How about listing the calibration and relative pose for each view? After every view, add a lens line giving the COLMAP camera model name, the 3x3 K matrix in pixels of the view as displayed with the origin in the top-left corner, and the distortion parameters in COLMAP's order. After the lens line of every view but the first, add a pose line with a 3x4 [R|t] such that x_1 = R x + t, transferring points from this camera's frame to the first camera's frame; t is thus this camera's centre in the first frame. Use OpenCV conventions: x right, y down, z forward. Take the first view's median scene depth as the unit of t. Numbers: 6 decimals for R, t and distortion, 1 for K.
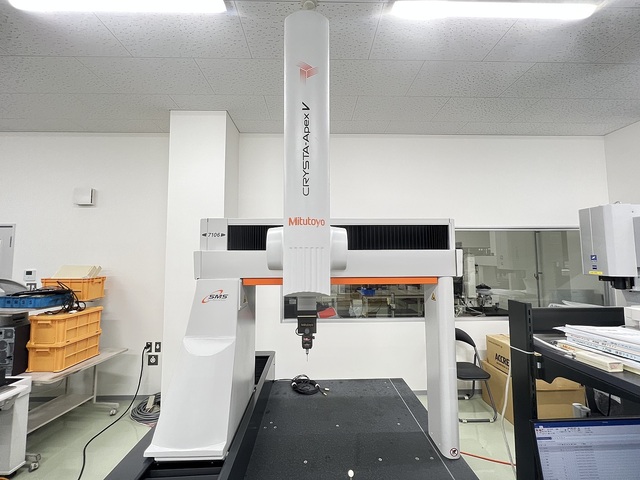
lens RADIAL K [[257.8, 0, 317.4], [0, 257.8, 238.6], [0, 0, 1]] dist [-0.007224, -0.000303]
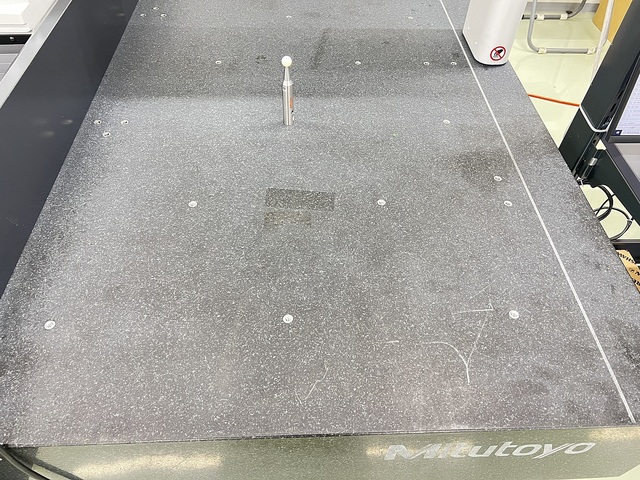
lens RADIAL K [[488.8, 0, 321.5], [0, 488.8, 246.7], [0, 0, 1]] dist [0.045991, -0.056345]
pose [[0.999277, 0.012264, 0.035989, 0.090631], [-0.036203, 0.596076, 0.802111, 0.176893], [-0.011615, -0.802834, 0.596089, 0.049347]]
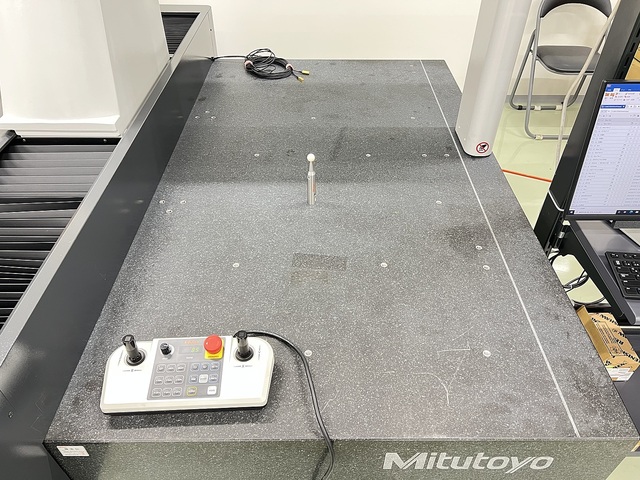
lens RADIAL K [[488.8, 0, 321.2], [0, 488.8, 243.0], [0, 0, 1]] dist [0.045991, -0.056345]
pose [[0.999620, 0.024743, -0.012182, 0.095549], [-0.009007, 0.710378, 0.703762, 0.085753], [0.026067, -0.703385, 0.710331, -0.046540]]
